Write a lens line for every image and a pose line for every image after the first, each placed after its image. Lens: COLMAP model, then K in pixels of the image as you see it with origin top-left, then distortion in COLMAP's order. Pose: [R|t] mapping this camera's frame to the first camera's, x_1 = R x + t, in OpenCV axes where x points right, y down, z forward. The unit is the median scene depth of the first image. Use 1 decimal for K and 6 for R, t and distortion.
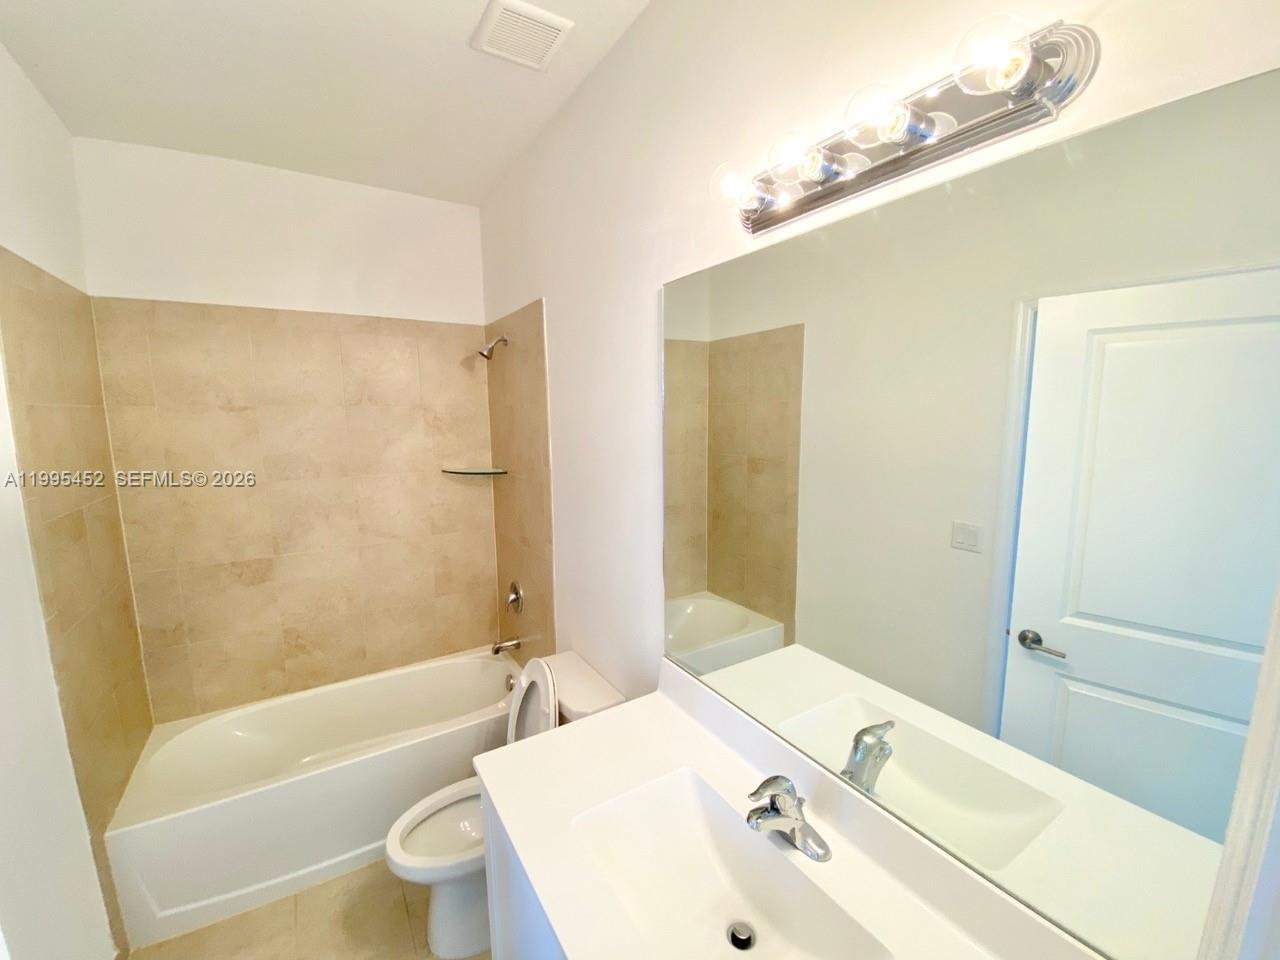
lens RADIAL K [[525.2, 0, 632.4], [0, 525.2, 486.6], [0, 0, 1]] dist [0.023667, -0.020424]
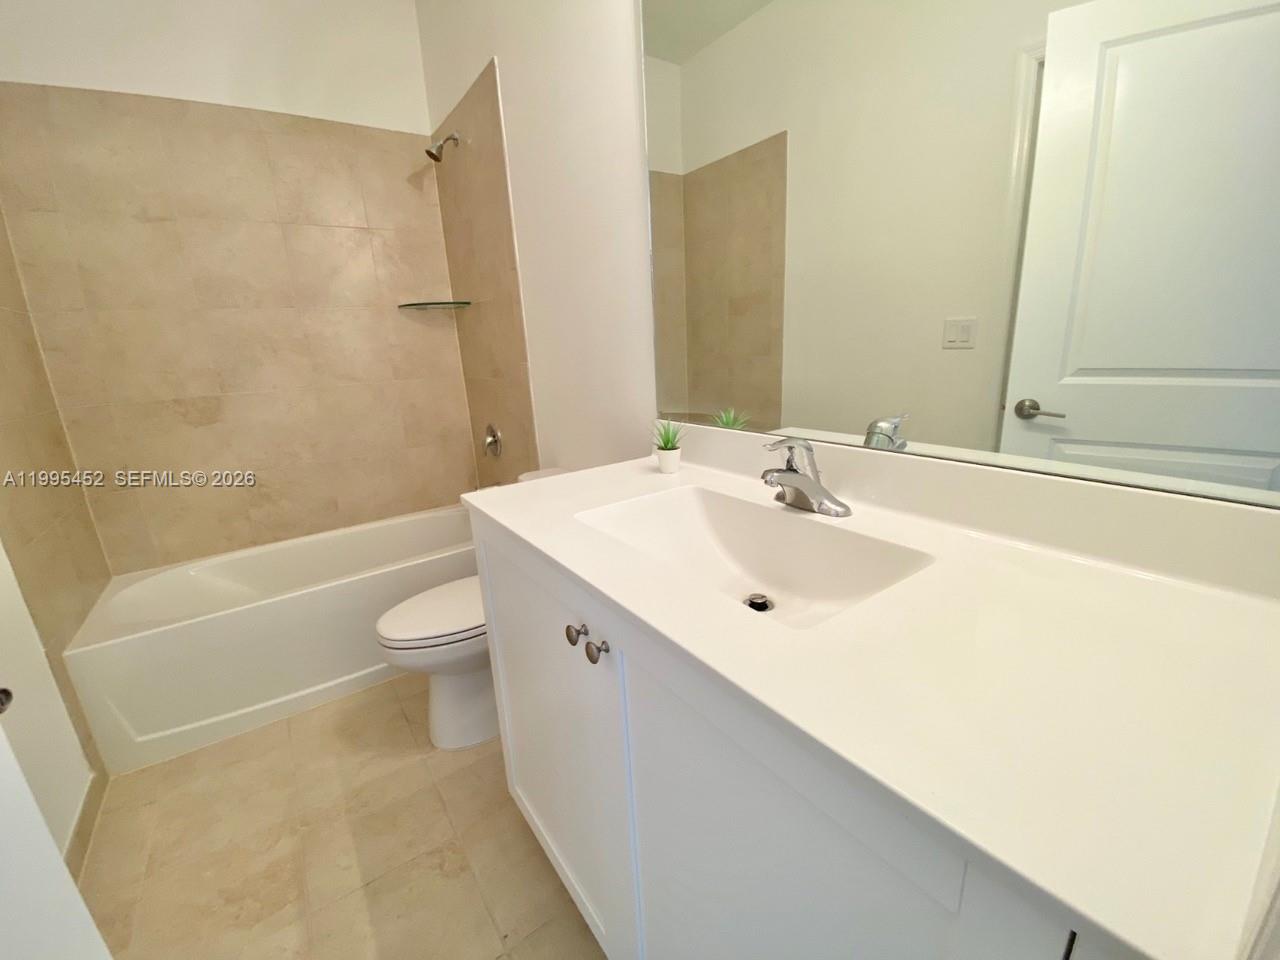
lens RADIAL K [[527.1, 0, 632.1], [0, 527.1, 480.8], [0, 0, 1]] dist [0.027179, -0.023244]
pose [[0.997364, -0.057368, 0.044421, -0.019779], [0.051672, 0.991406, 0.120182, 0.202160], [-0.050934, -0.117570, 0.991758, 0.038169]]
